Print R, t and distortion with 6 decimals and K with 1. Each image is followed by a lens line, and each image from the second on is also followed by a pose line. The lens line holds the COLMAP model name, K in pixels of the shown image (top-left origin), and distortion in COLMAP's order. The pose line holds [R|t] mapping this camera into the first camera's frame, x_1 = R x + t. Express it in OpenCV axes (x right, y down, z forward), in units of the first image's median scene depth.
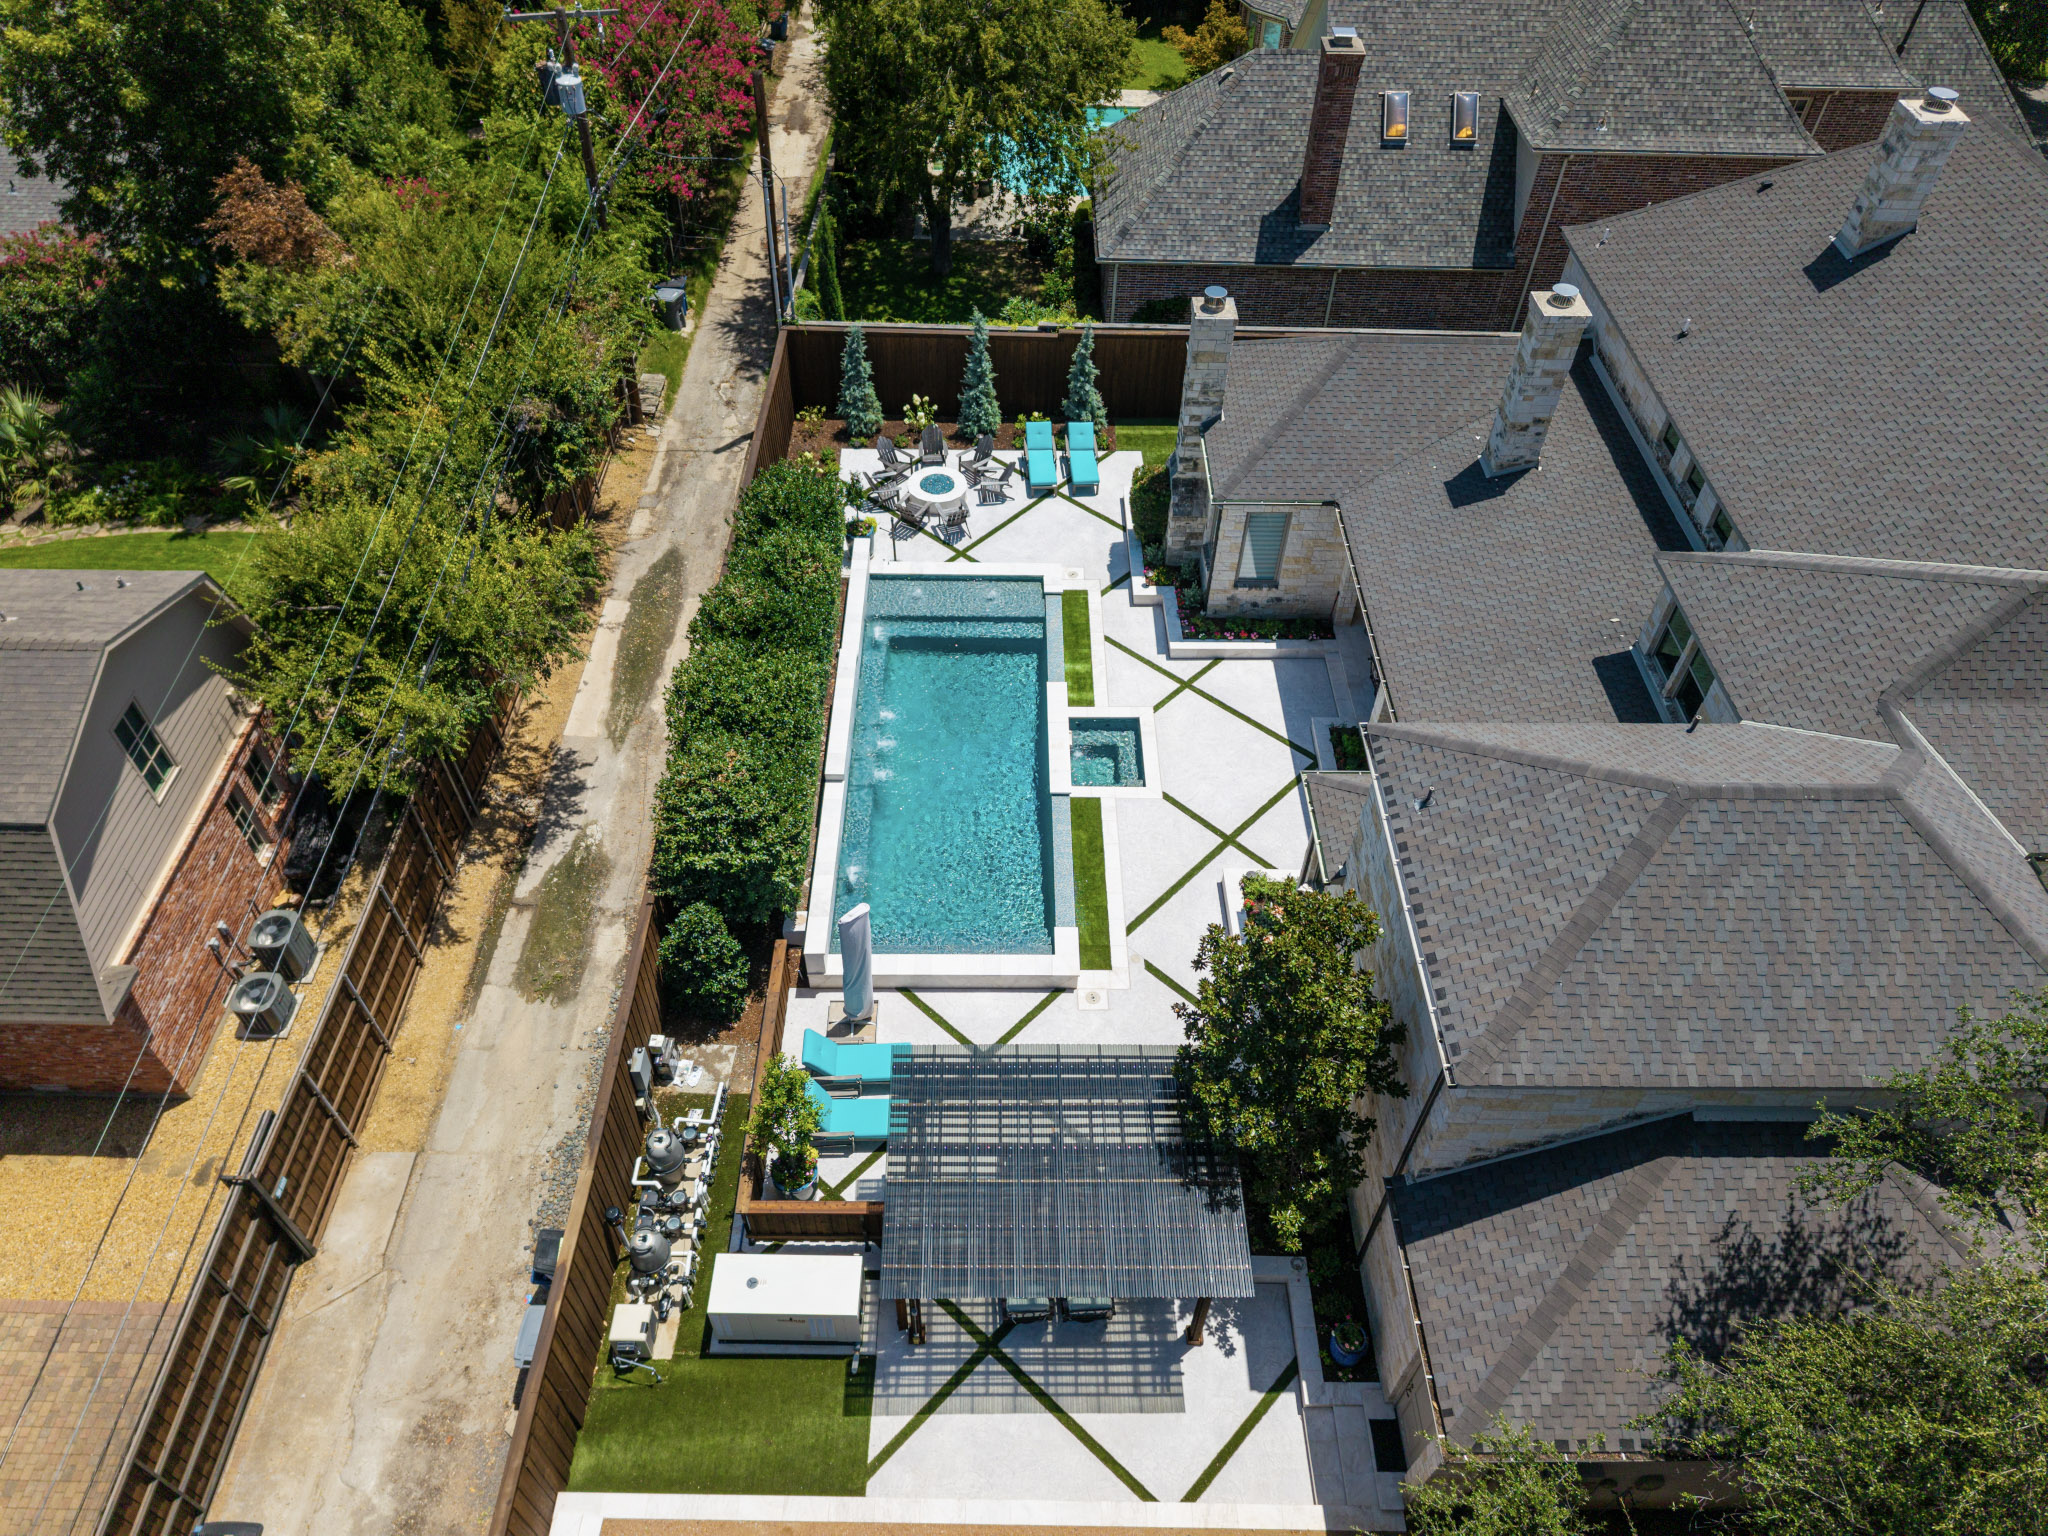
lens RADIAL K [[1372.4, 0, 1024.0], [0, 1372.4, 768.0], [0, 0, 1]] dist [0.030982, -0.030712]
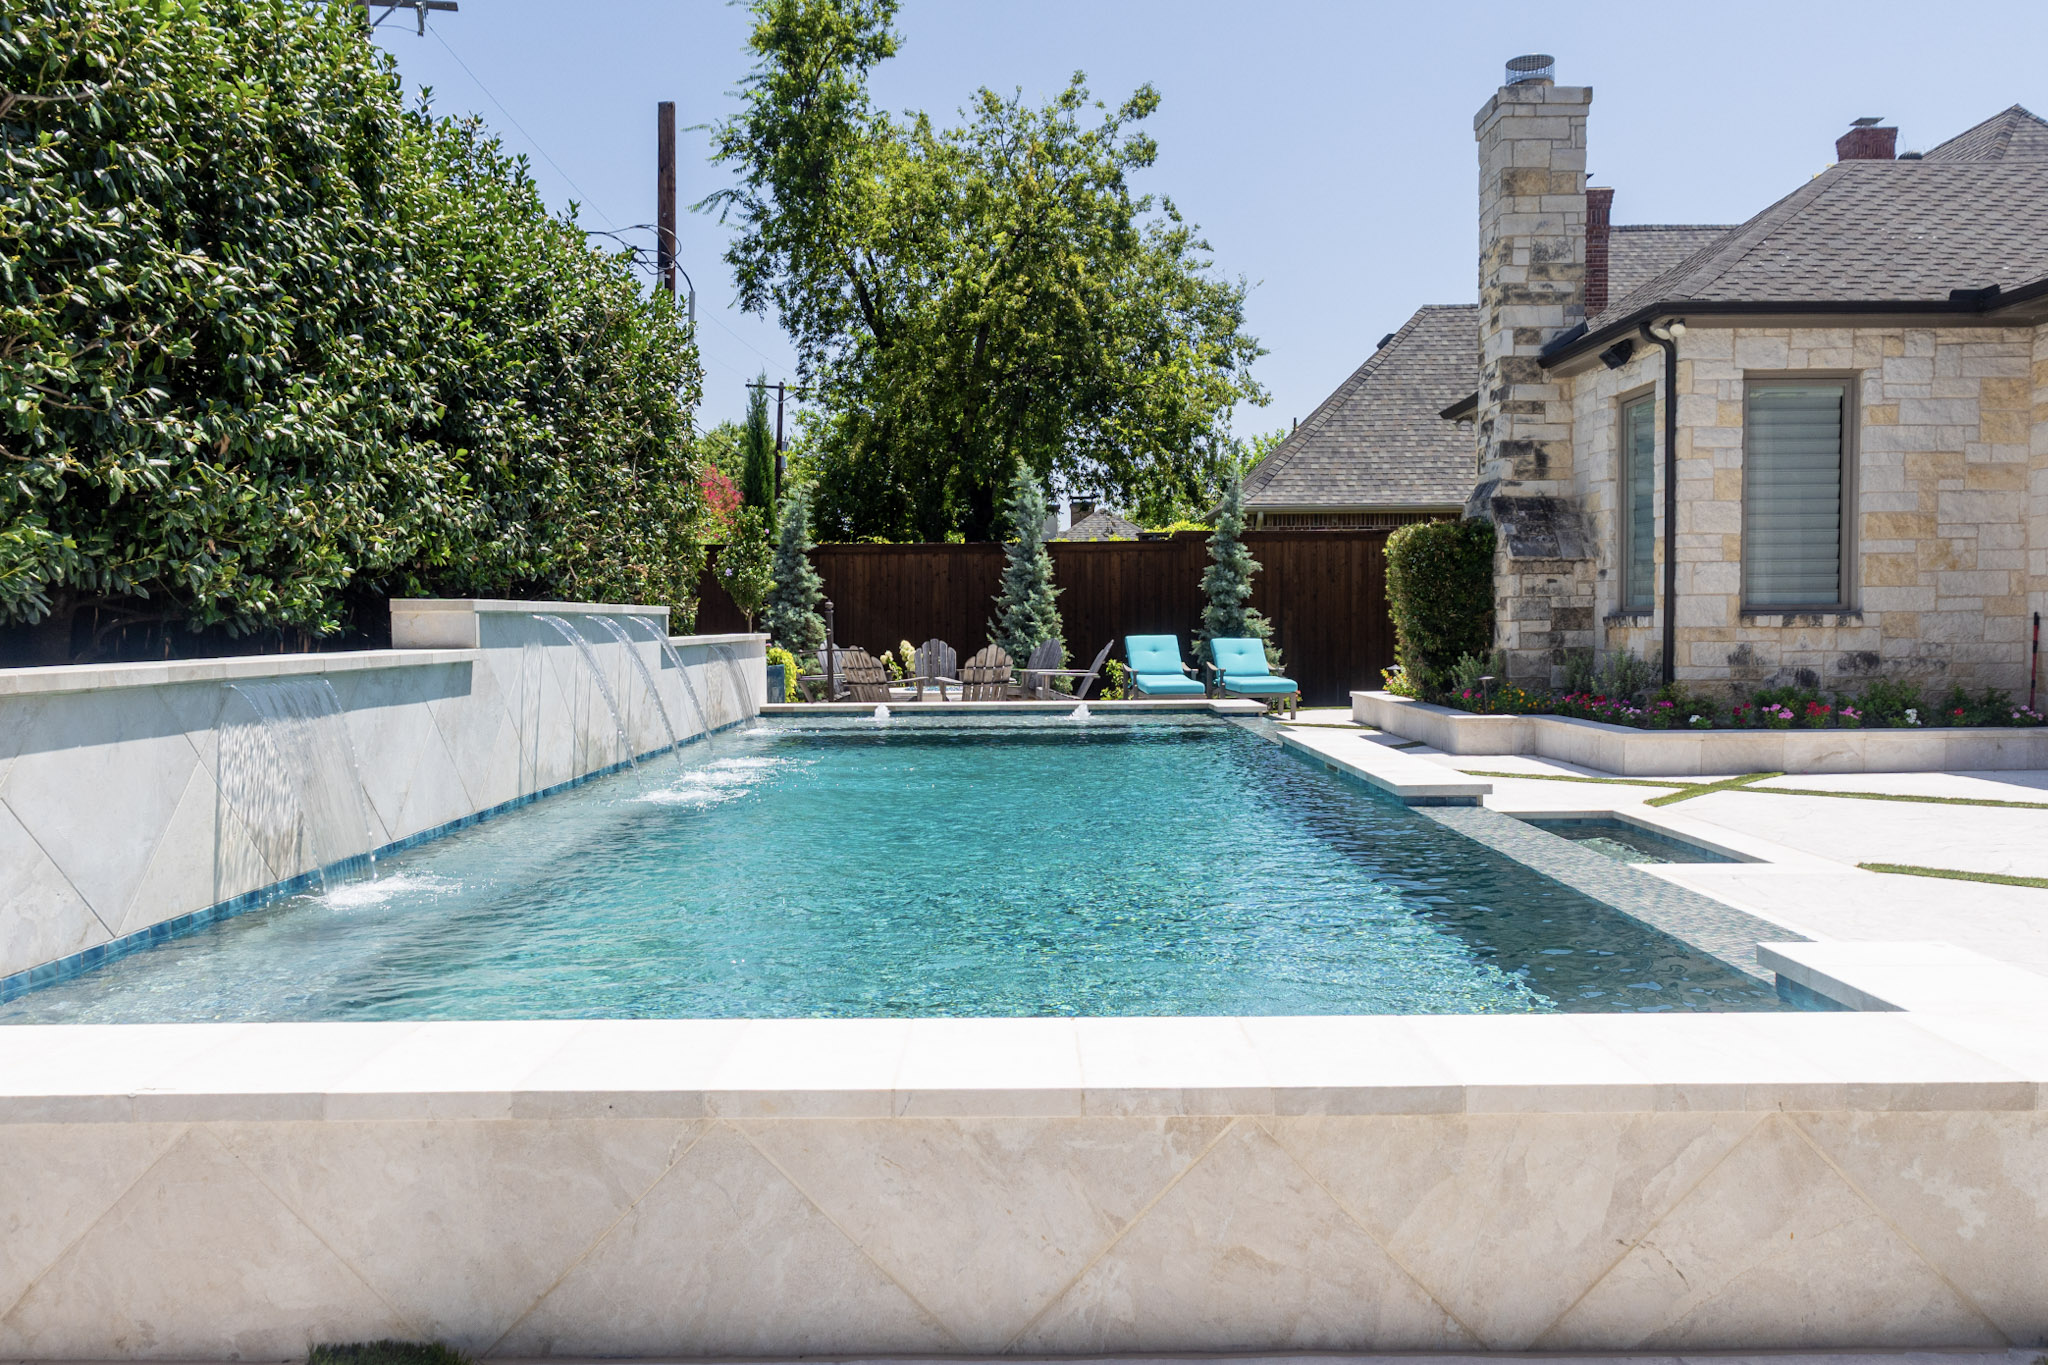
lens RADIAL K [[1497.7, 0, 1024.0], [0, 1497.7, 682.5], [0, 0, 1]] dist [-0.005114, 0.002027]
pose [[0.999514, -0.029877, -0.008909, -0.035330], [0.014985, 0.710961, -0.703072, 0.157615], [0.027340, 0.702597, 0.711063, 0.720237]]
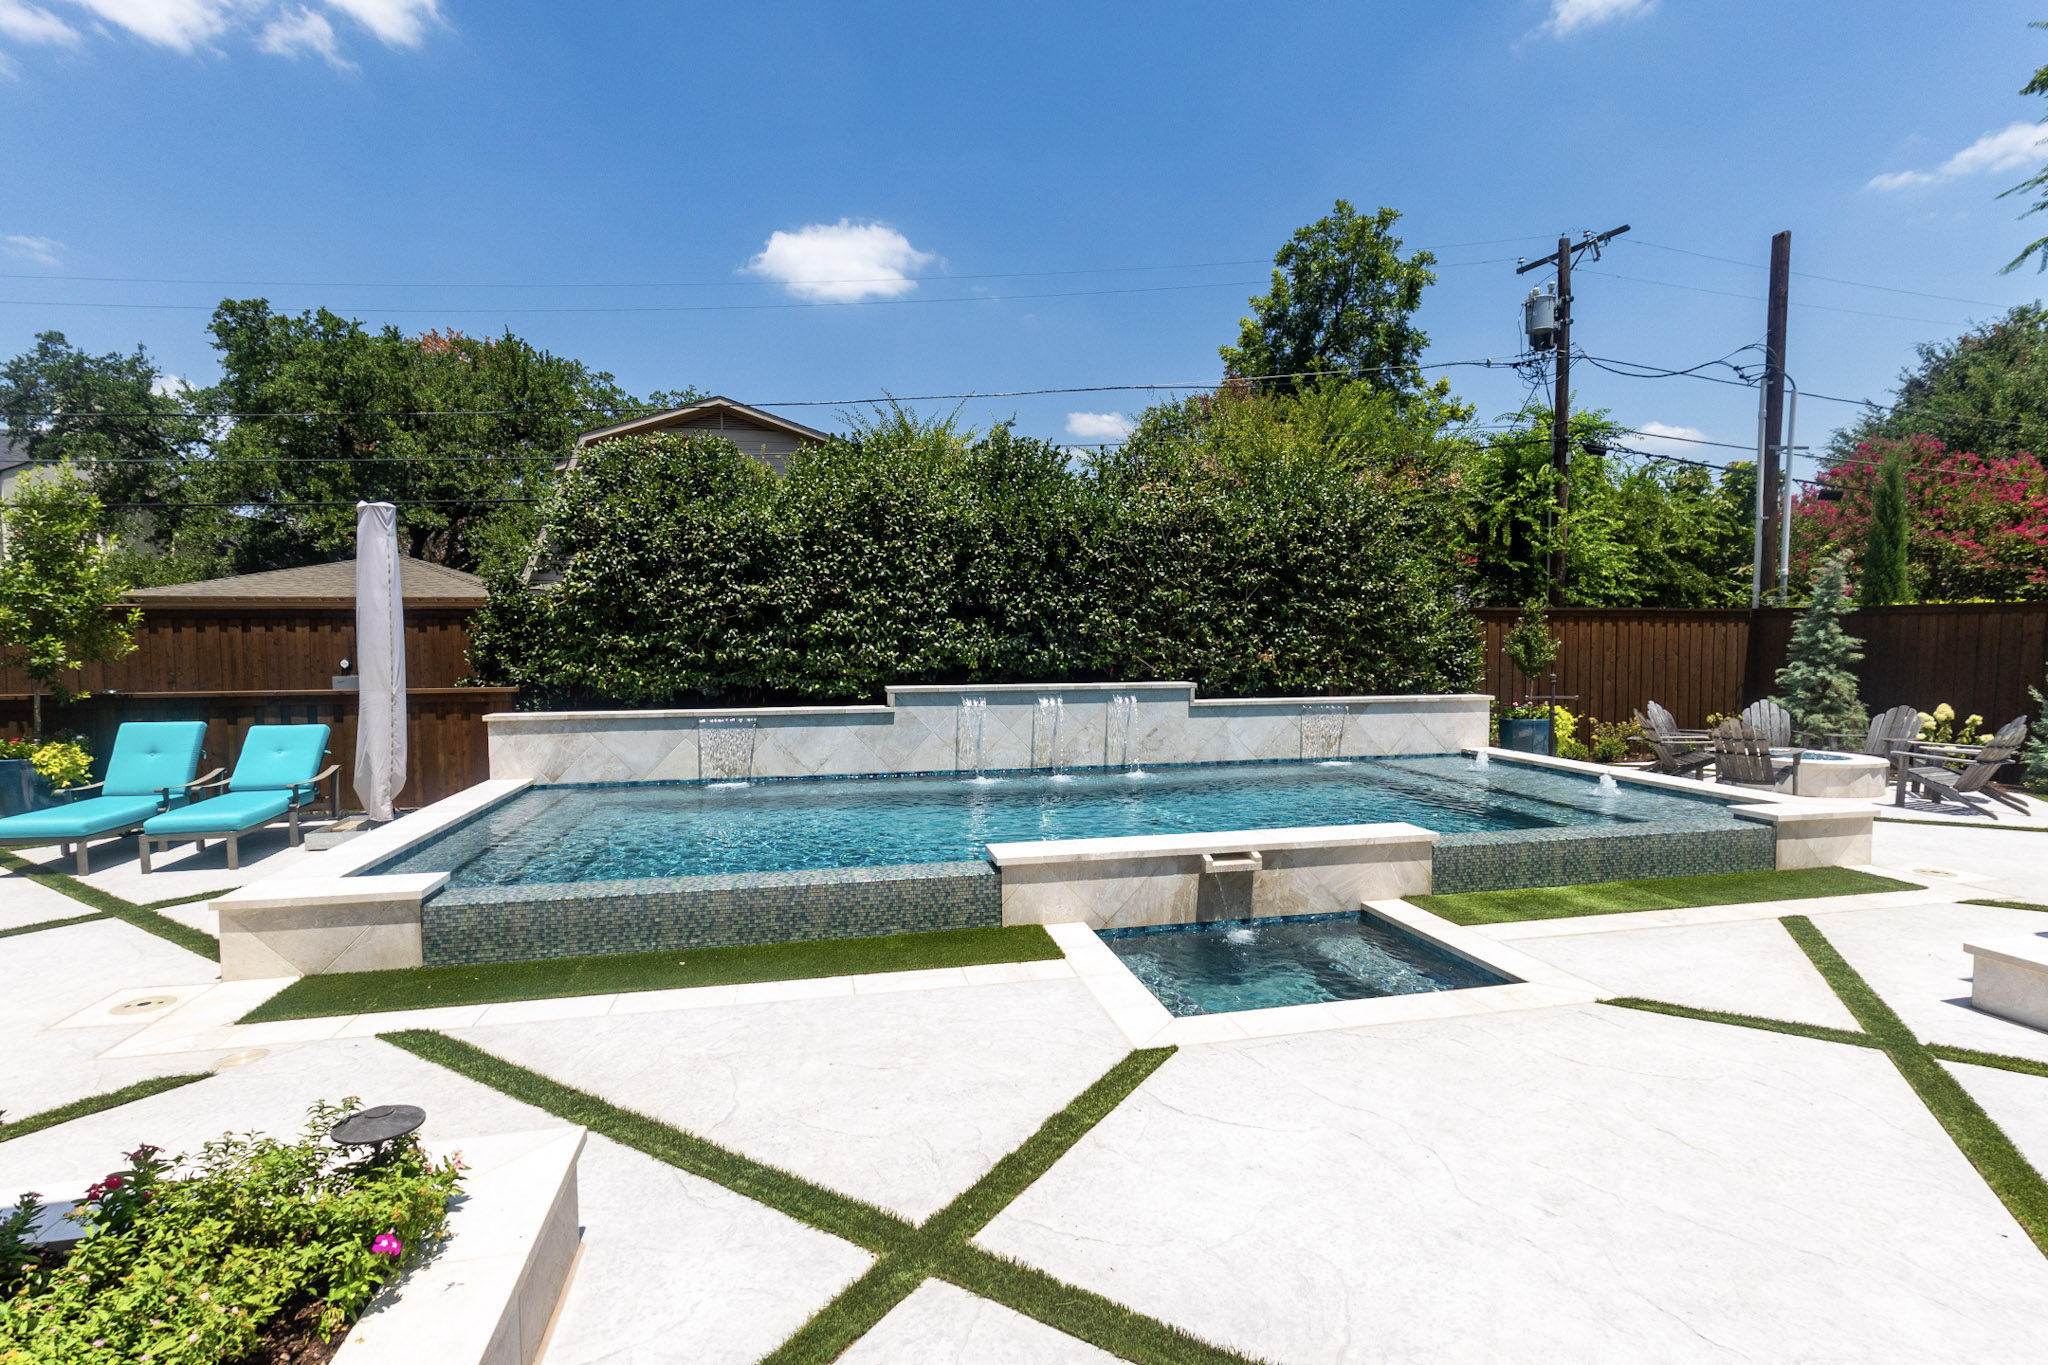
lens RADIAL K [[950.0, 0, 1024.0], [0, 950.0, 682.5], [0, 0, 1]] dist [-0.001935, 0.001180]
pose [[0.210054, 0.022374, -0.977434, 0.222312], [-0.710047, 0.690742, -0.136780, 0.013576], [0.672094, 0.722755, 0.160980, 0.833814]]
